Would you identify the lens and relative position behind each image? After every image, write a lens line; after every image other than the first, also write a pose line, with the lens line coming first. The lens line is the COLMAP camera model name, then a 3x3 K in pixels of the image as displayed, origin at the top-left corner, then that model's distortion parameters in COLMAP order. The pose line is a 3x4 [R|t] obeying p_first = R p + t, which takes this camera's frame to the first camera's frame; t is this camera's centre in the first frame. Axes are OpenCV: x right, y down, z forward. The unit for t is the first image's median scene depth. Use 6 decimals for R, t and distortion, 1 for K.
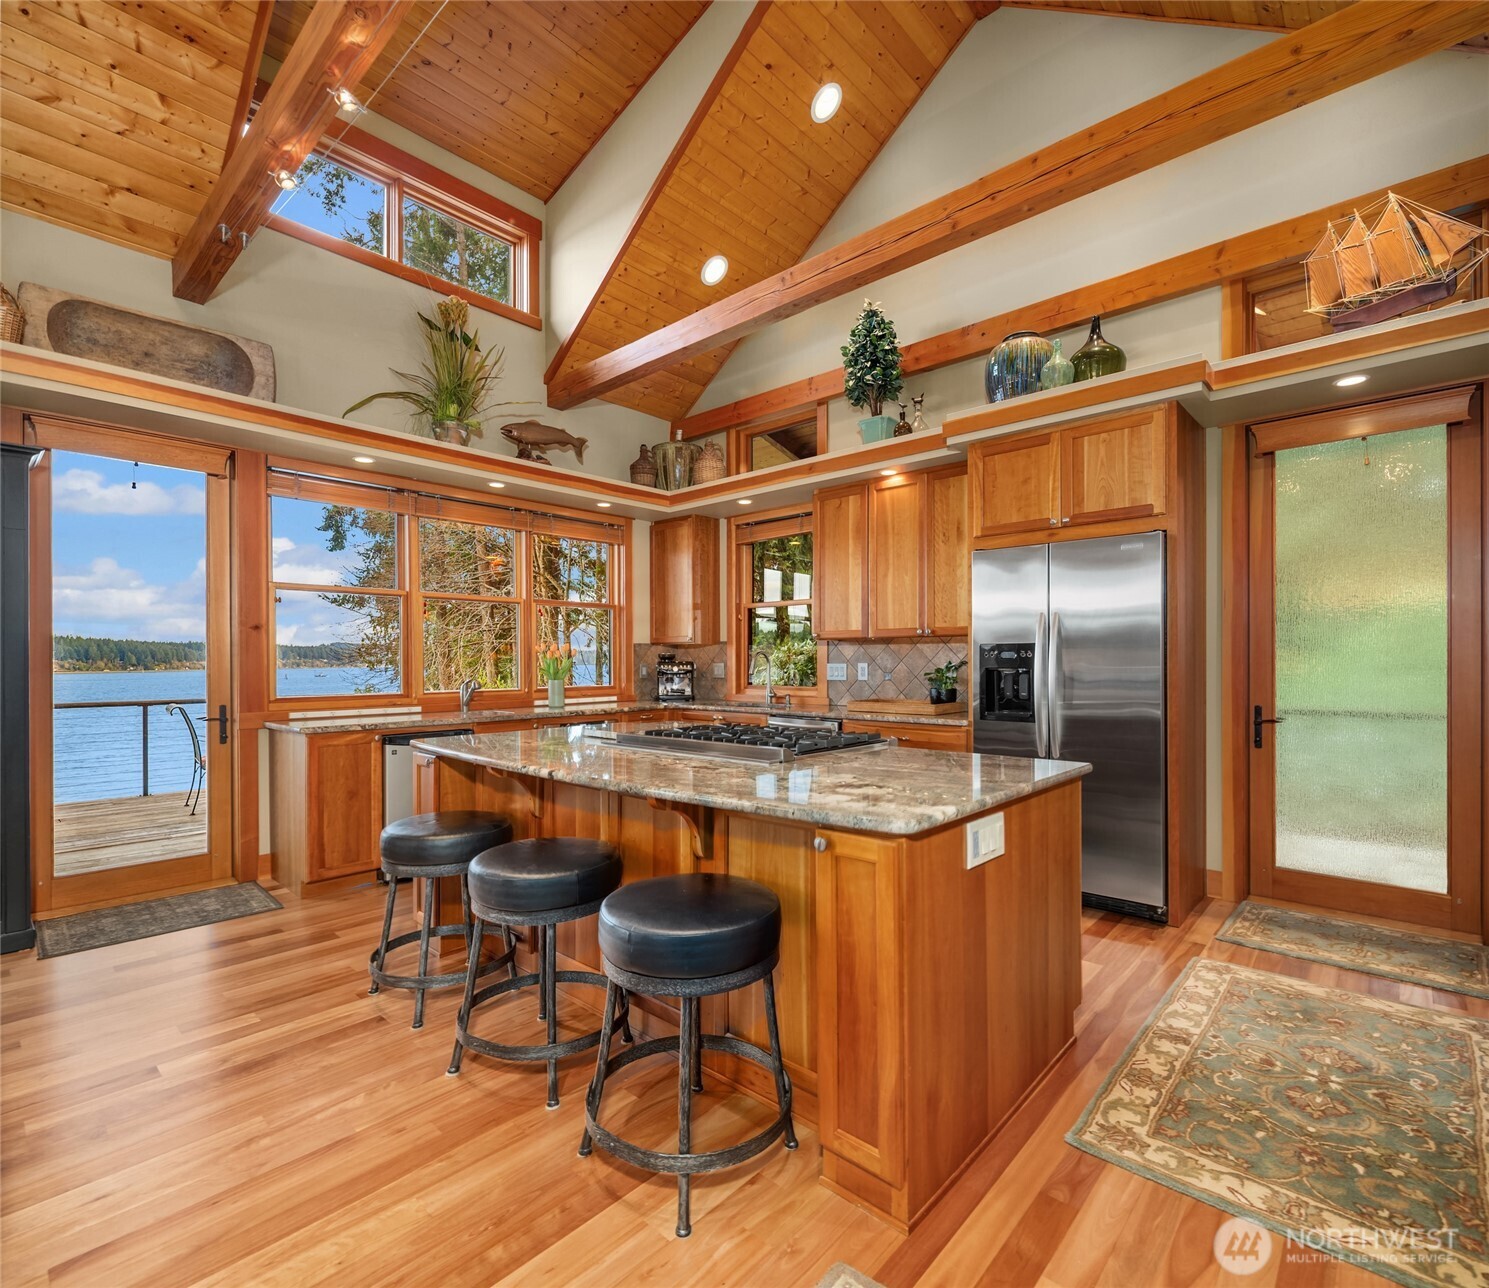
lens RADIAL K [[731.1, 0, 732.1], [0, 731.1, 665.2], [0, 0, 1]] dist [-0.000545, 0.000485]
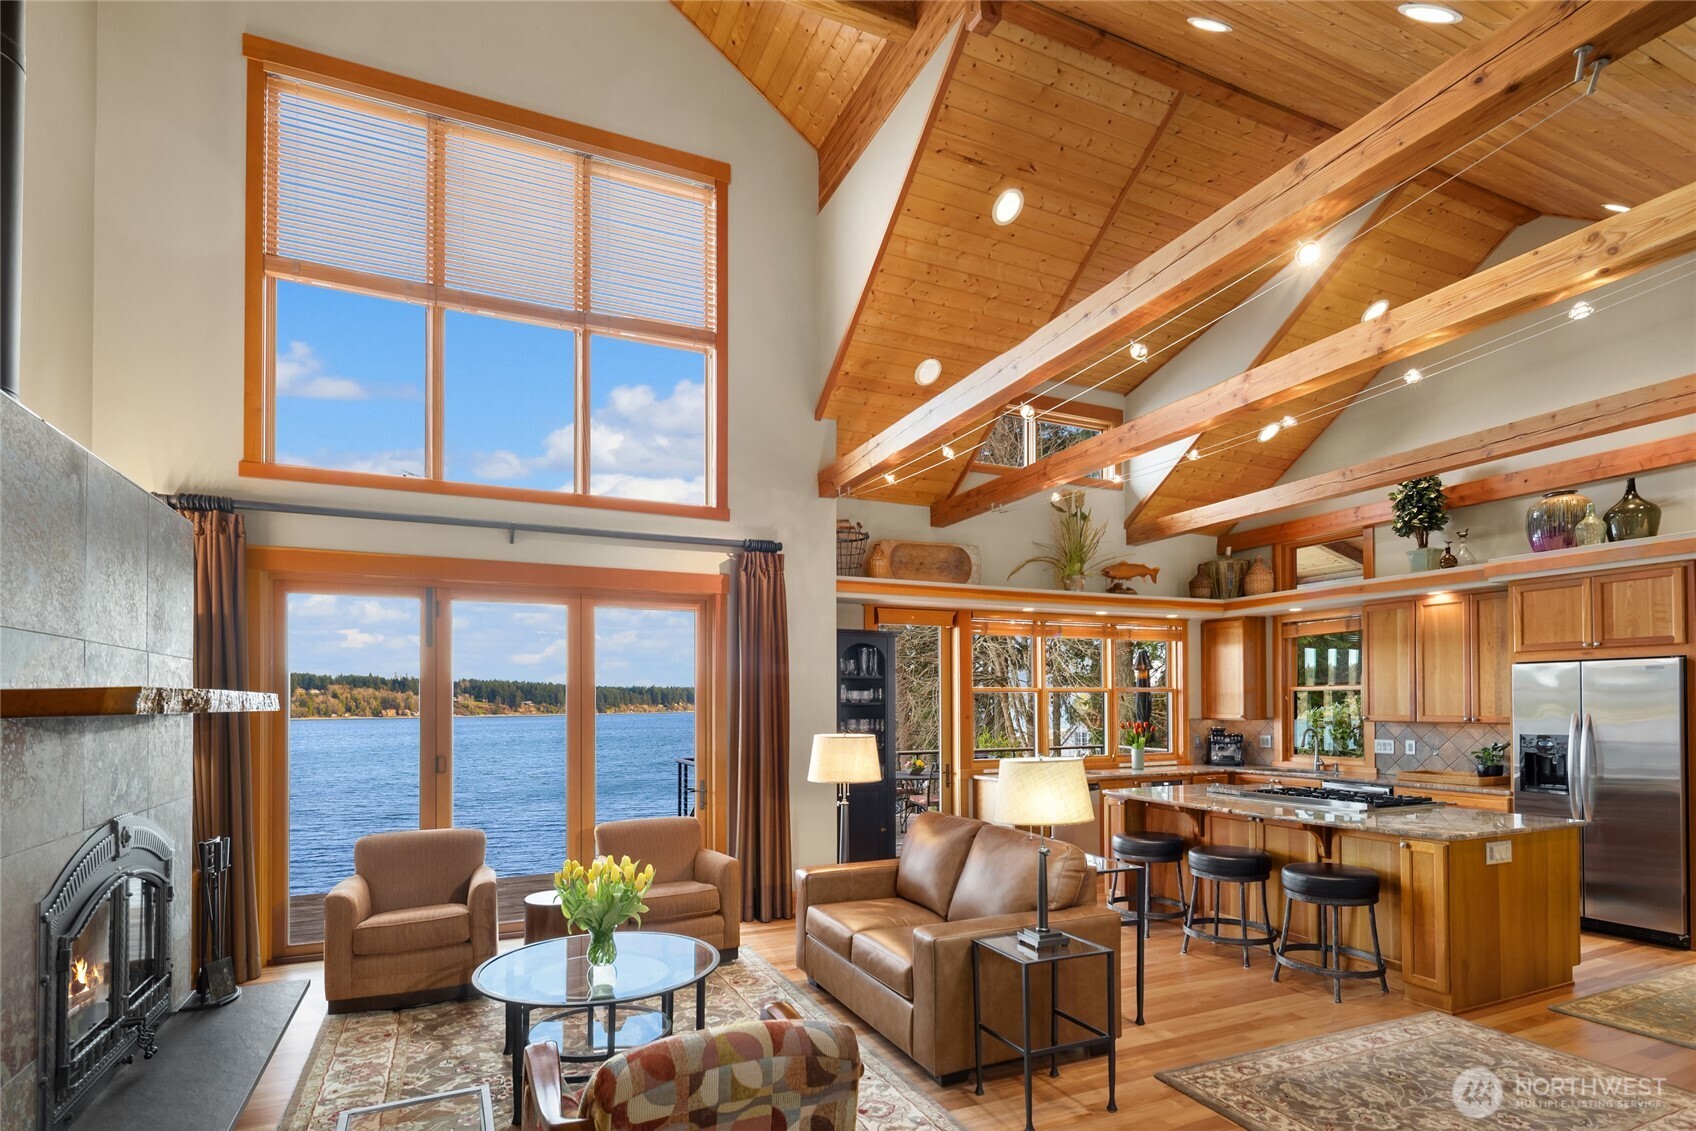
lens RADIAL K [[836.6, 0, 810.7], [0, 836.6, 699.0], [0, 0, 1]] dist [-0.001654, -0.002196]
pose [[0.910197, -0.004456, -0.414151, -0.174141], [-0.000044, 0.999941, -0.010856, -0.064014], [0.414175, 0.009899, 0.910144, -0.773322]]
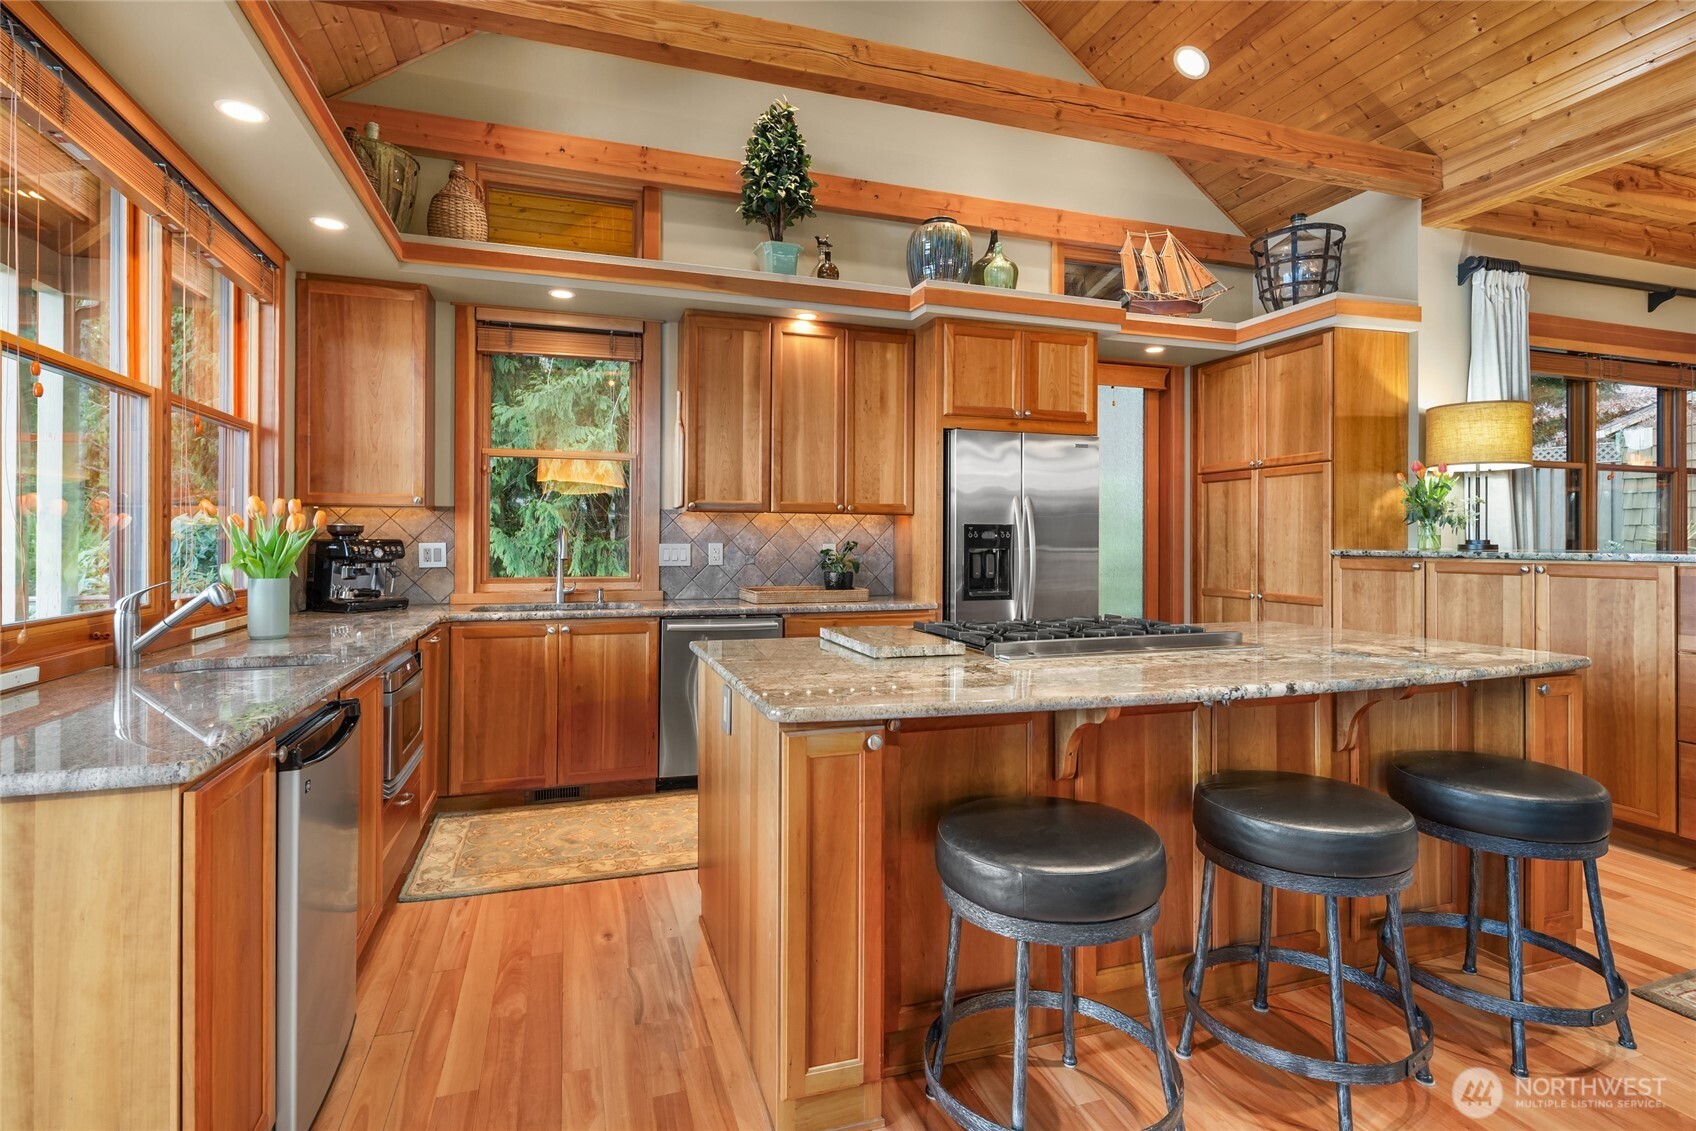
lens RADIAL K [[836.6, 0, 851.5], [0, 836.6, 553.2], [0, 0, 1]] dist [-0.001654, -0.002196]
pose [[0.475339, -0.006394, 0.879780, -0.612452], [0.000927, 0.999977, 0.006767, 0.002236], [-0.879802, -0.002401, 0.475334, 0.499551]]
